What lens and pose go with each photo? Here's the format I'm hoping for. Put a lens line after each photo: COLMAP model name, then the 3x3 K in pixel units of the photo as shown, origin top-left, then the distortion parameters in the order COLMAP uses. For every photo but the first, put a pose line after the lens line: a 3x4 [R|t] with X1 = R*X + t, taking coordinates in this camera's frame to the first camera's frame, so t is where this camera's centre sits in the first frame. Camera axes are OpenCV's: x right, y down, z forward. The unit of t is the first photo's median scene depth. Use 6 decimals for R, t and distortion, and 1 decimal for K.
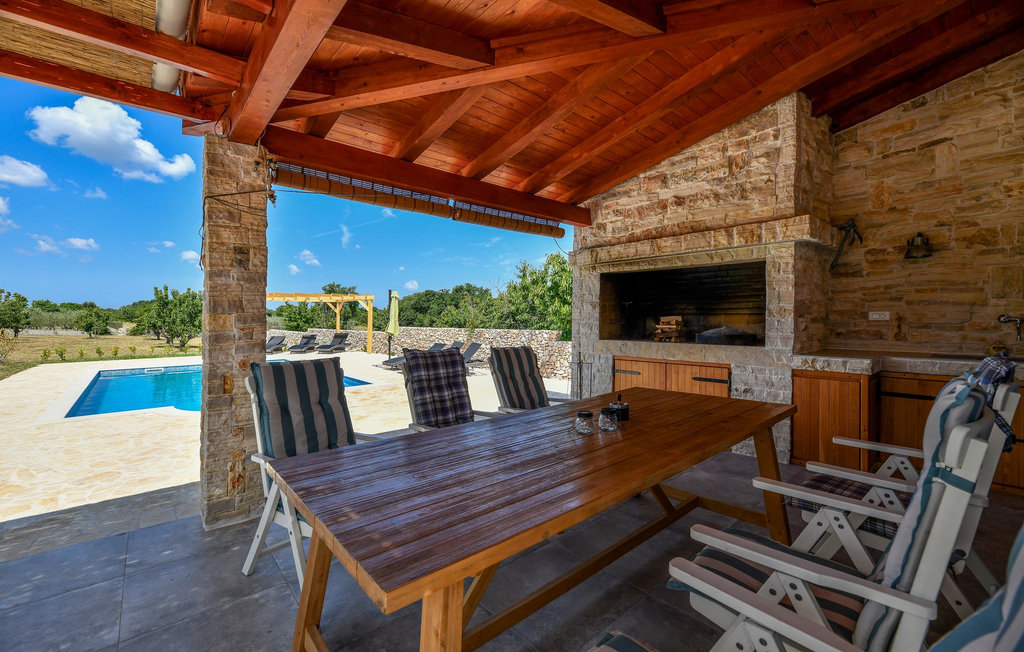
lens RADIAL K [[437.1, 0, 512.0], [0, 437.1, 326.0], [0, 0, 1]] dist [-0.000709, -0.005719]
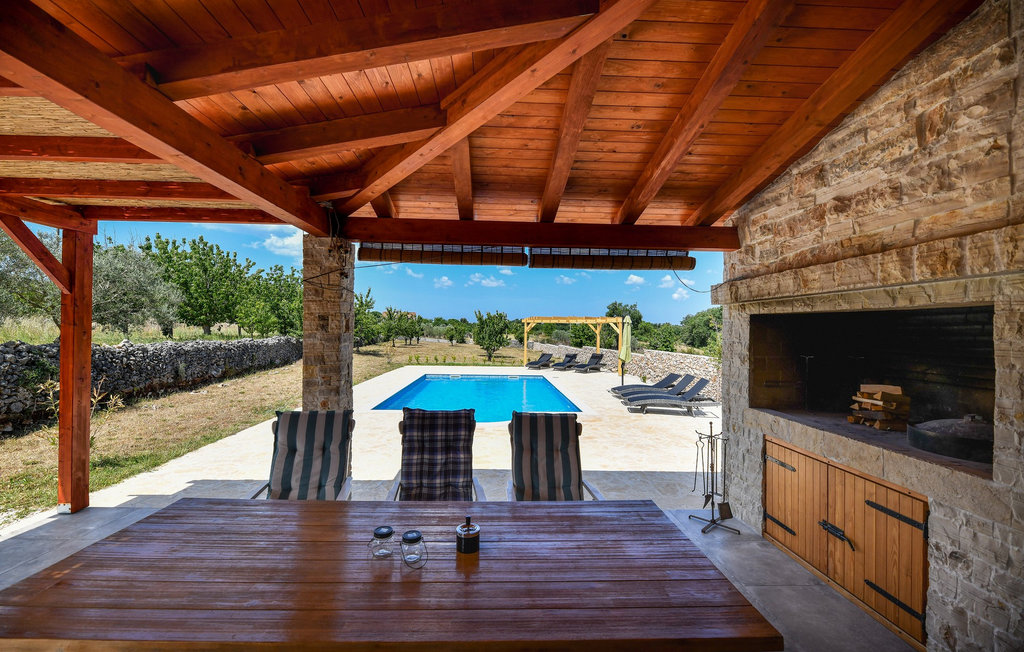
lens RADIAL K [[437.1, 0, 512.0], [0, 437.1, 326.0], [0, 0, 1]] dist [-0.000709, -0.005719]
pose [[0.756617, 0.012709, -0.653734, 0.442114], [-0.028659, 0.999495, -0.013739, -0.096028], [0.653230, 0.029131, 0.756599, 0.245109]]
